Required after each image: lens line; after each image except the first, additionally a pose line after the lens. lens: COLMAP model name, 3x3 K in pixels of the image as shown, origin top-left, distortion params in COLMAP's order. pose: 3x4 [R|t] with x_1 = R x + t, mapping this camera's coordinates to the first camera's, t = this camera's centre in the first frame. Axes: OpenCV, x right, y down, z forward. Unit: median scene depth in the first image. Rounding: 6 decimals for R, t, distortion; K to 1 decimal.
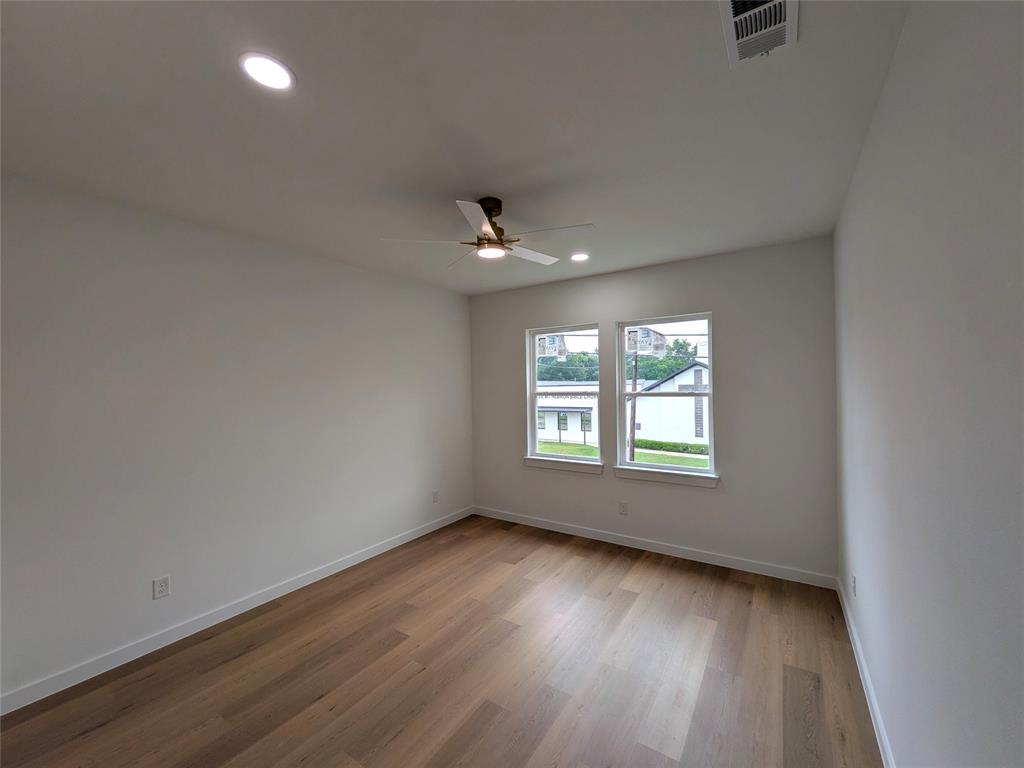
lens RADIAL K [[405.4, 0, 516.3], [0, 405.4, 385.2], [0, 0, 1]] dist [-0.001126, -0.000498]
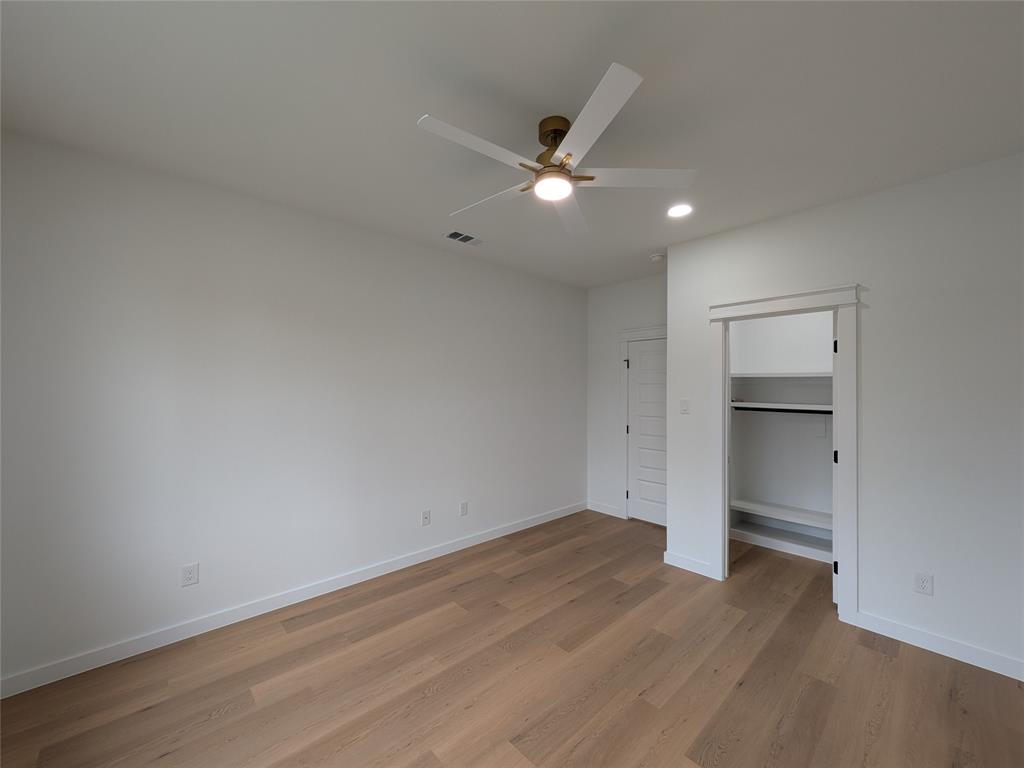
lens RADIAL K [[405.4, 0, 516.3], [0, 405.4, 385.2], [0, 0, 1]] dist [-0.001126, -0.000498]
pose [[-0.971200, 0.012733, 0.237925, -0.169353], [0.011136, 0.999906, -0.008055, 0.046753], [-0.238005, -0.005173, -0.971250, 1.741063]]
